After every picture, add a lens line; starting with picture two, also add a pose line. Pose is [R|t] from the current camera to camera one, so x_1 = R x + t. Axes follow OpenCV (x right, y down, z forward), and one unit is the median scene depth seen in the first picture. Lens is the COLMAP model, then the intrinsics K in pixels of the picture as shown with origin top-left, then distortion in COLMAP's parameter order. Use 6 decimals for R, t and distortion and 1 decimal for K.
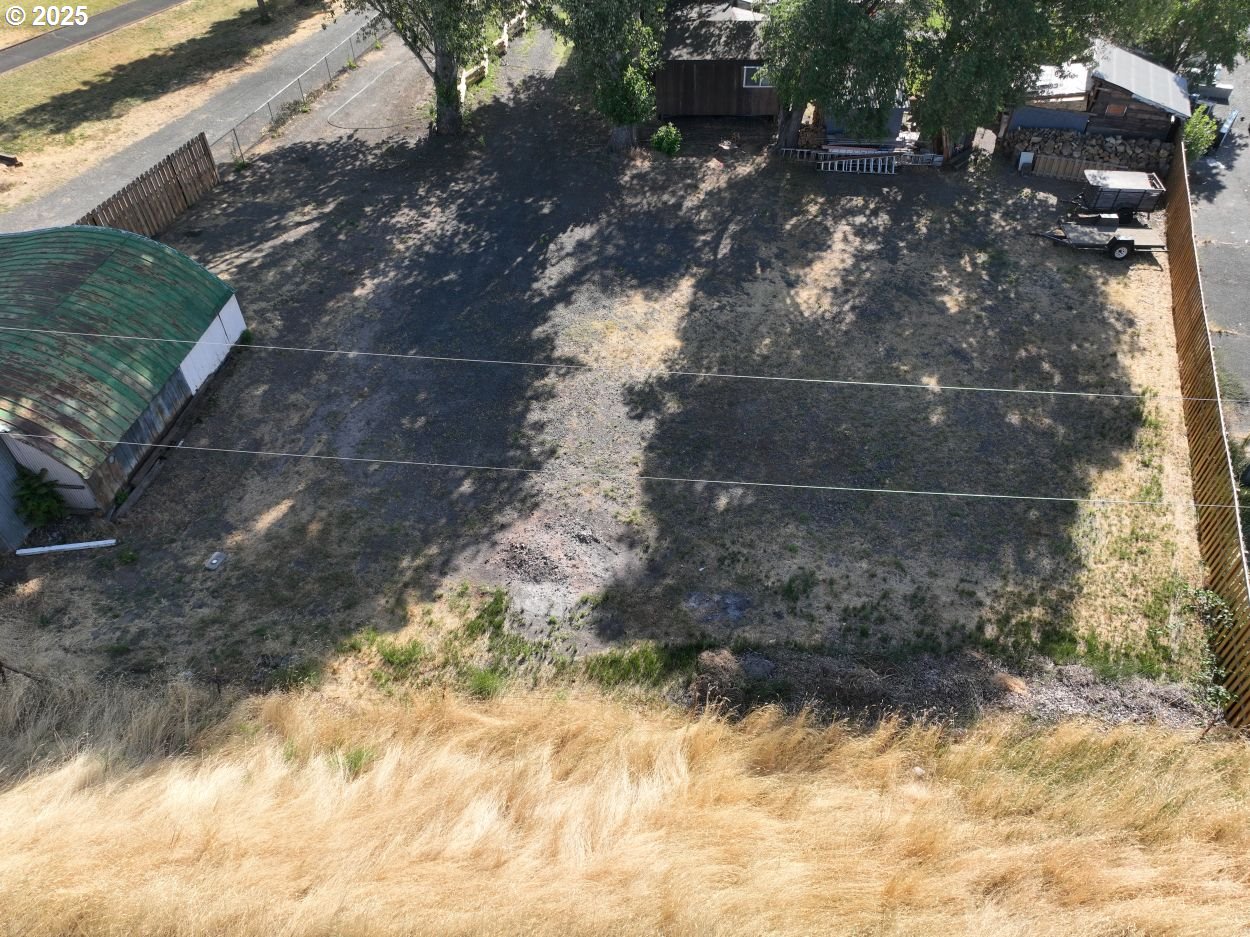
lens RADIAL K [[880.7, 0, 625.0], [0, 880.7, 468.5], [0, 0, 1]] dist [0.001027, 0.015234]
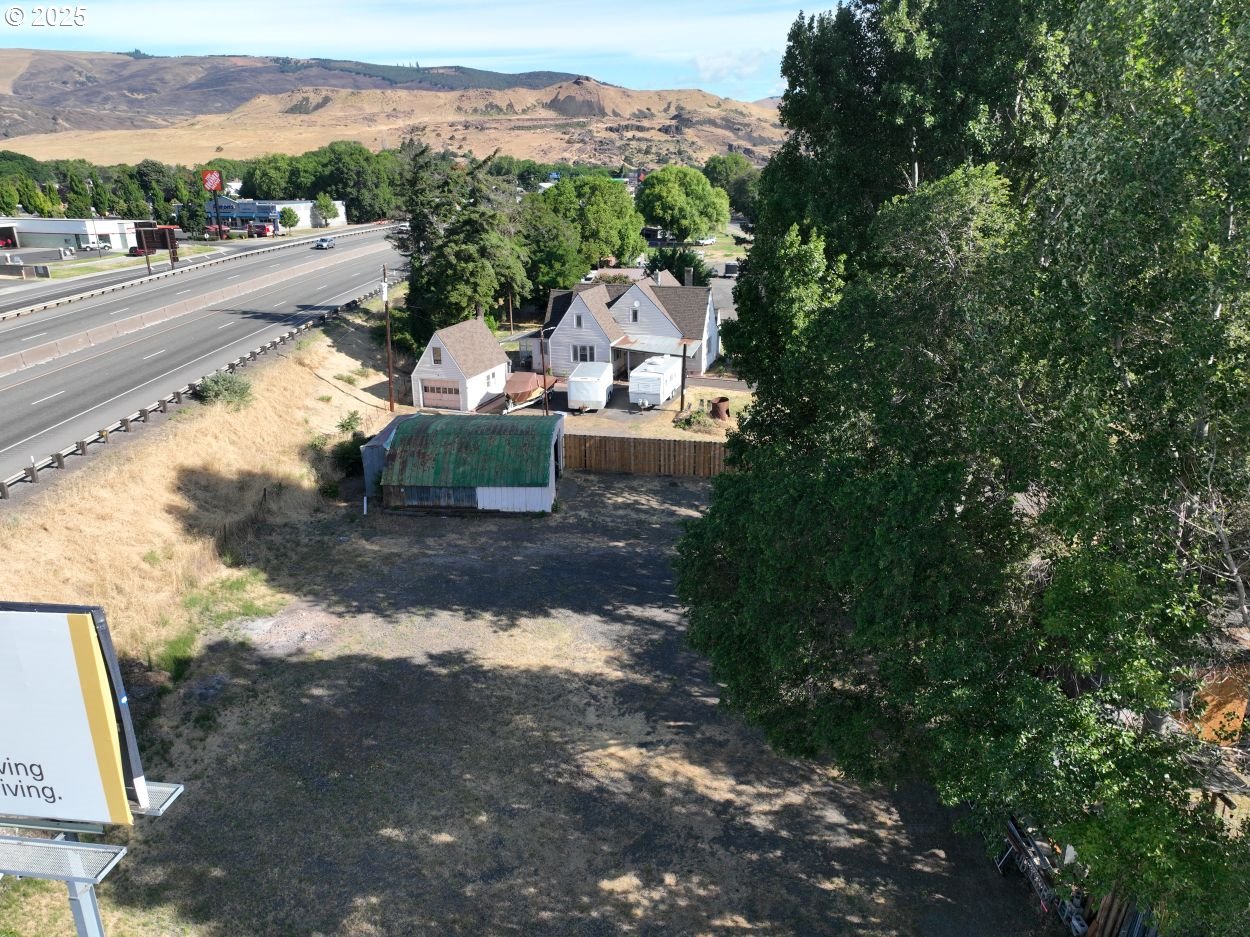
lens RADIAL K [[880.7, 0, 625.0], [0, 880.7, 468.5], [0, 0, 1]] dist [0.001027, 0.015234]
pose [[0.055352, 0.328398, -0.942916, 0.882522], [-0.683294, 0.701051, 0.204050, -0.541578], [0.728042, 0.632994, 0.263197, 0.566137]]
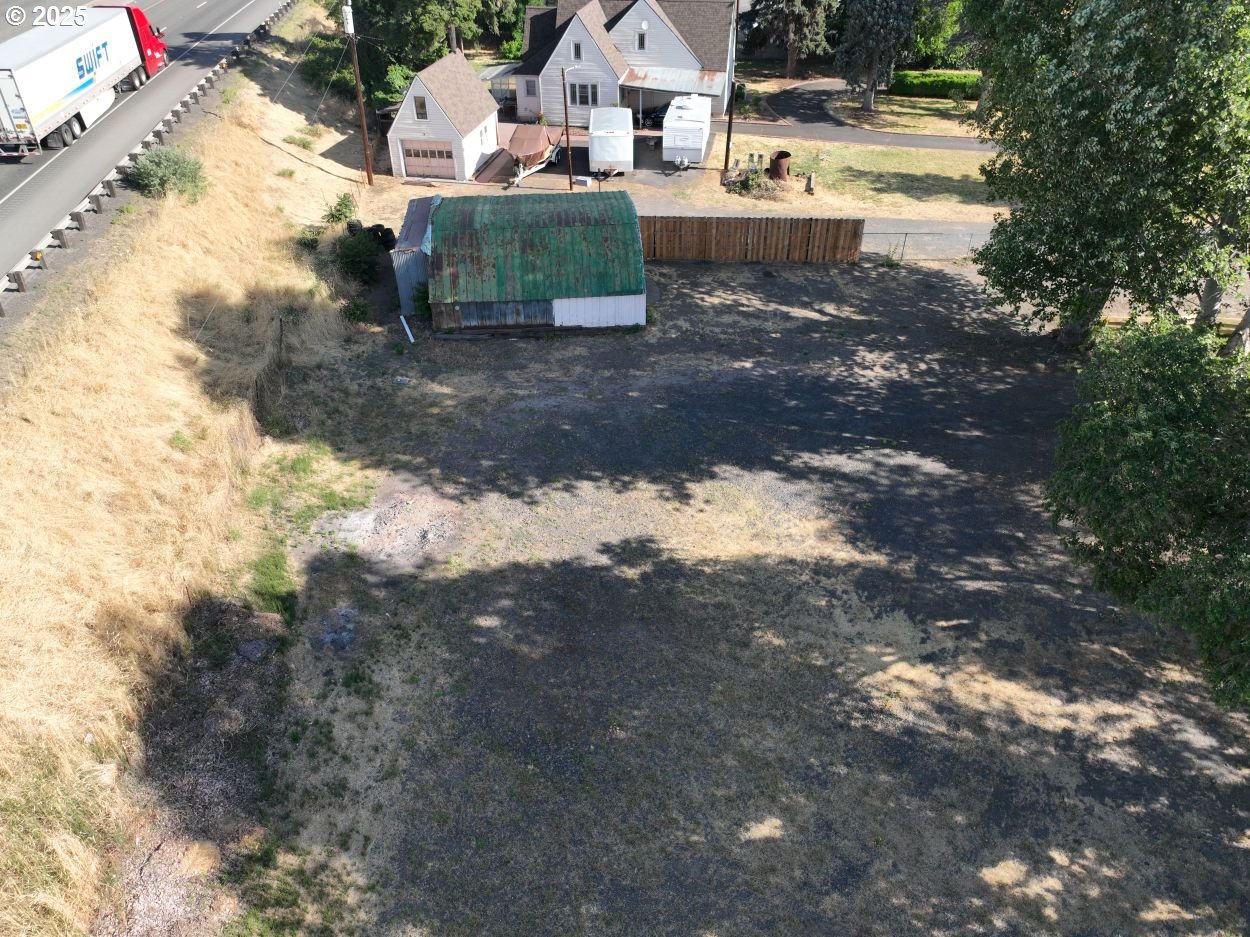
lens RADIAL K [[880.7, 0, 625.0], [0, 880.7, 468.5], [0, 0, 1]] dist [0.001027, 0.015234]
pose [[0.193338, 0.581275, -0.790405, 0.585957], [-0.673688, 0.664321, 0.323763, -0.358820], [0.713278, 0.469890, 0.520037, 0.378369]]
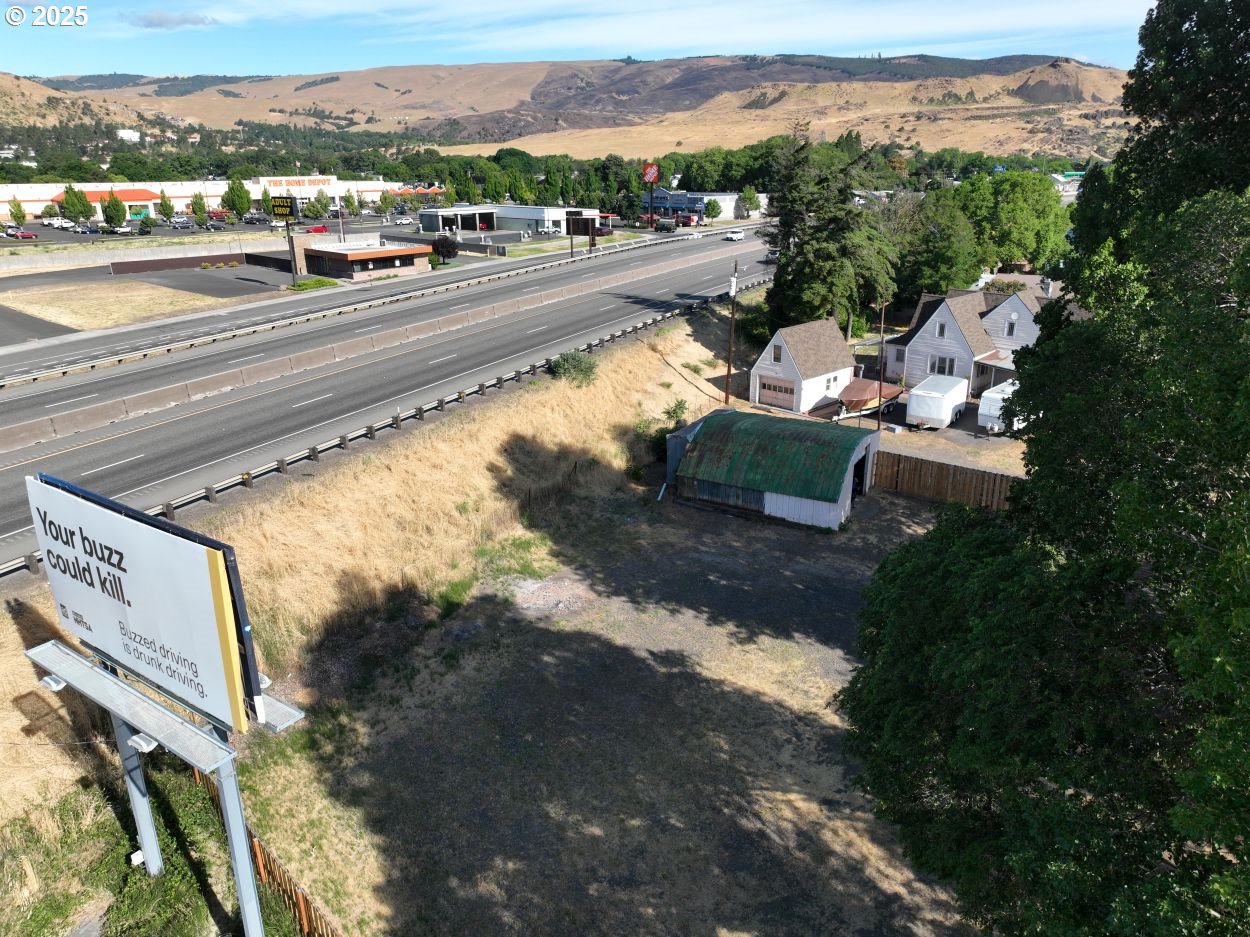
lens RADIAL K [[880.7, 0, 625.0], [0, 880.7, 468.5], [0, 0, 1]] dist [0.001027, 0.015234]
pose [[-0.403345, 0.308048, -0.861638, 0.821764], [-0.623826, 0.596321, 0.505215, -0.648154], [0.669443, 0.741288, -0.048354, 0.670255]]
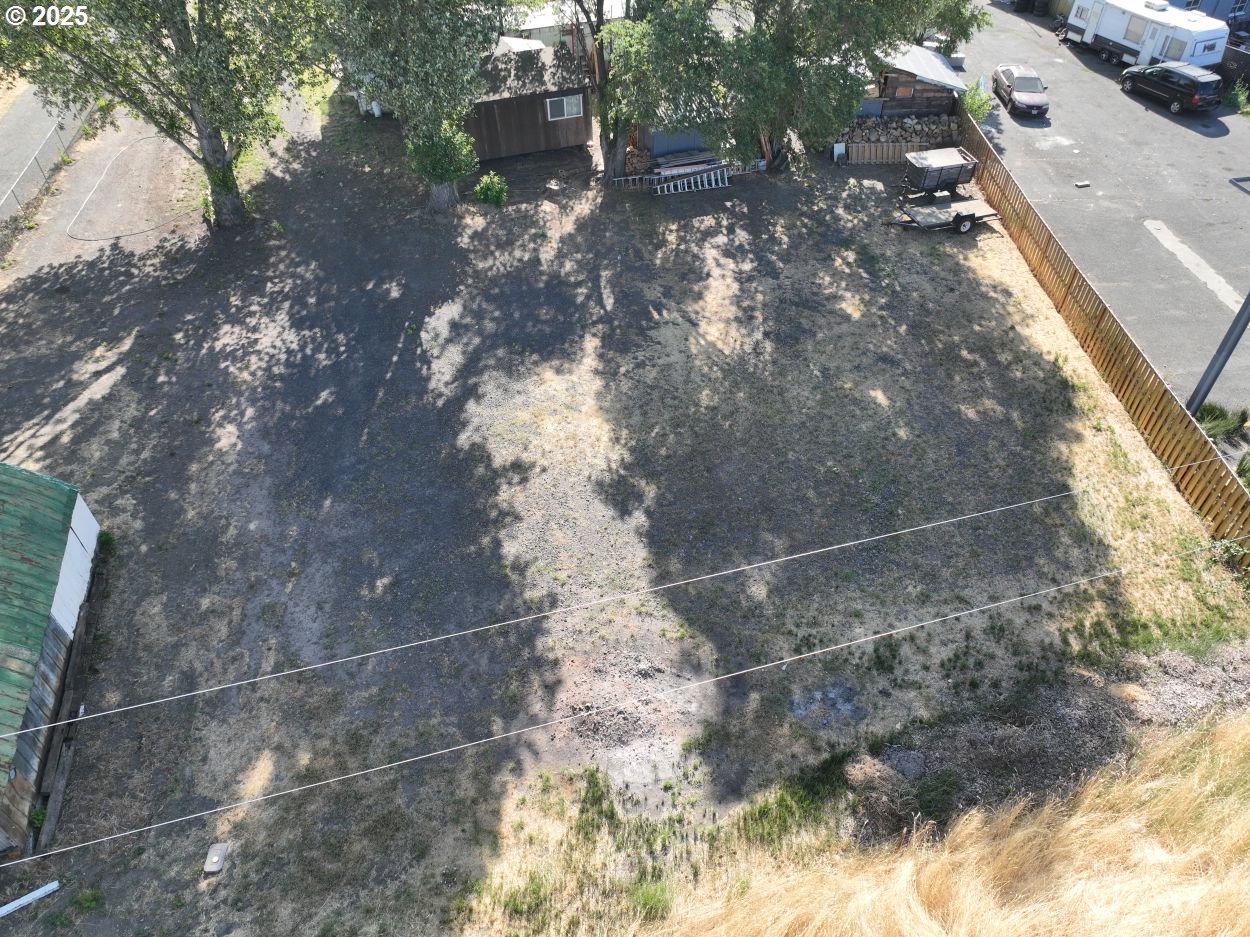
lens RADIAL K [[880.7, 0, 625.0], [0, 880.7, 468.5], [0, 0, 1]] dist [0.001027, 0.015234]
pose [[0.928841, -0.254623, 0.269114, -0.172010], [0.255471, 0.966271, 0.032487, -0.103685], [-0.268309, 0.038575, 0.962560, 0.107059]]
